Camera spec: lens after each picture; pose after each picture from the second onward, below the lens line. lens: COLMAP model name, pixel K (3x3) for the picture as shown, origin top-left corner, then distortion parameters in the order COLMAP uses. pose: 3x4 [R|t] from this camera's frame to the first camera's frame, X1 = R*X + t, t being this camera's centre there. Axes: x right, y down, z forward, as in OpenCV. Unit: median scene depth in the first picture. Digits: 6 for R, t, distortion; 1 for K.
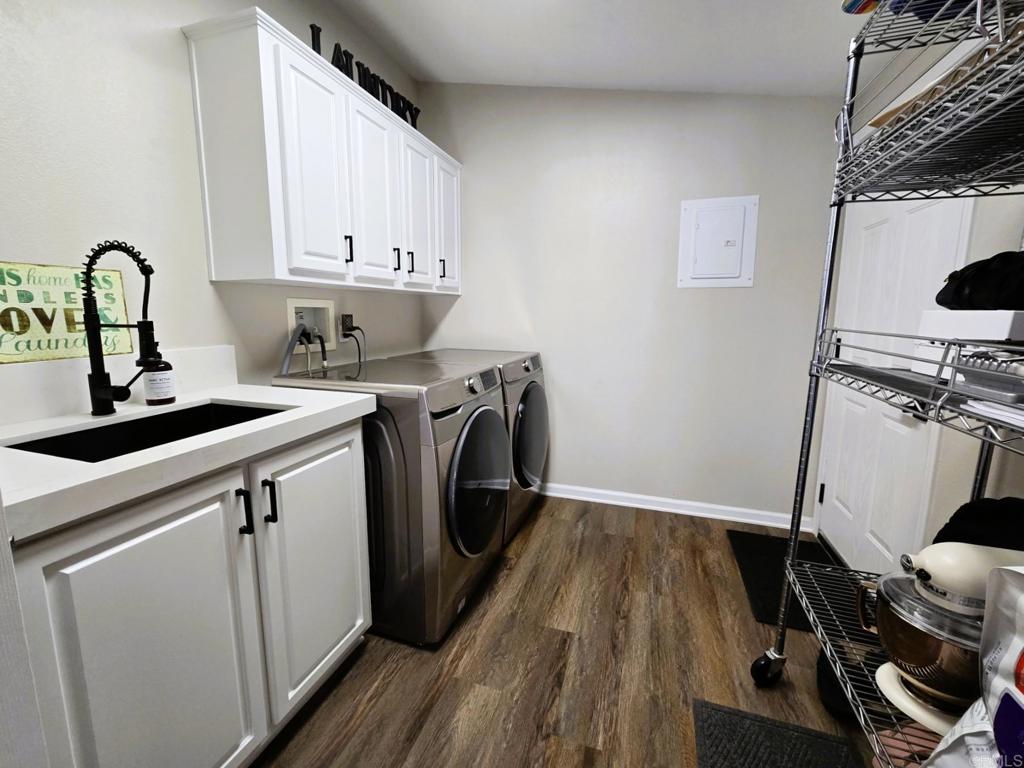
lens RADIAL K [[422.0, 0, 509.1], [0, 422.0, 370.2], [0, 0, 1]] dist [-0.014116, 0.005177]
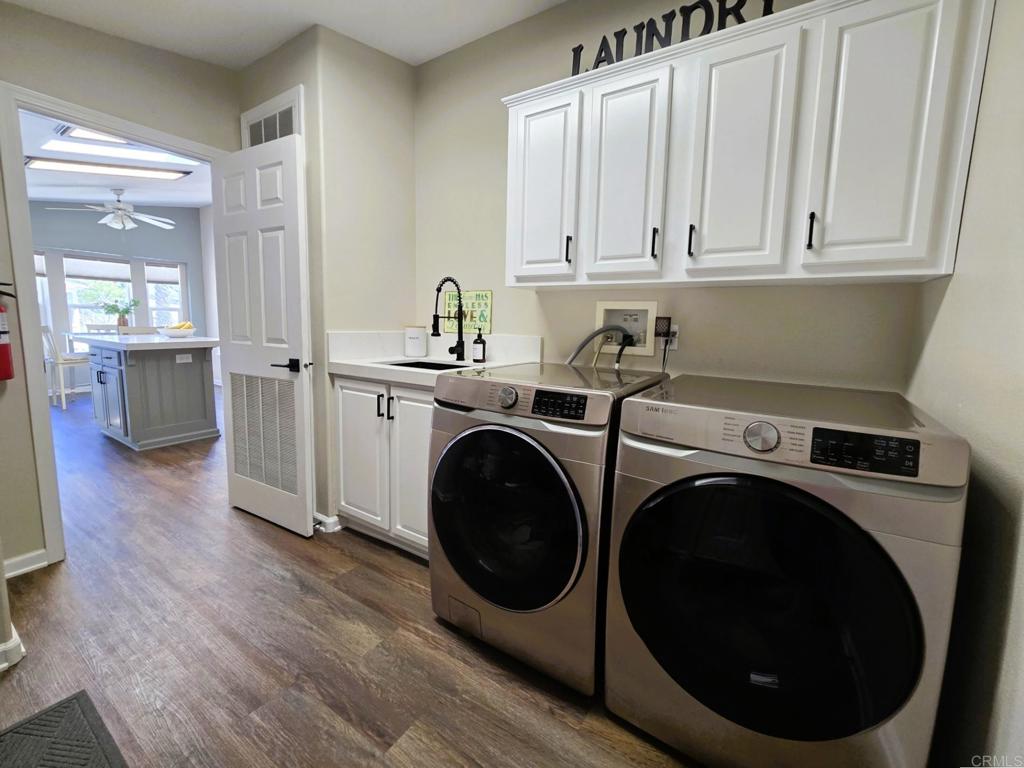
lens RADIAL K [[422.0, 0, 509.1], [0, 422.0, 370.2], [0, 0, 1]] dist [-0.014116, 0.005177]
pose [[-0.243383, 0.102332, -0.964517, 0.795622], [-0.157234, 0.977103, 0.143344, -0.150447], [0.957101, 0.186542, -0.221721, 1.370845]]
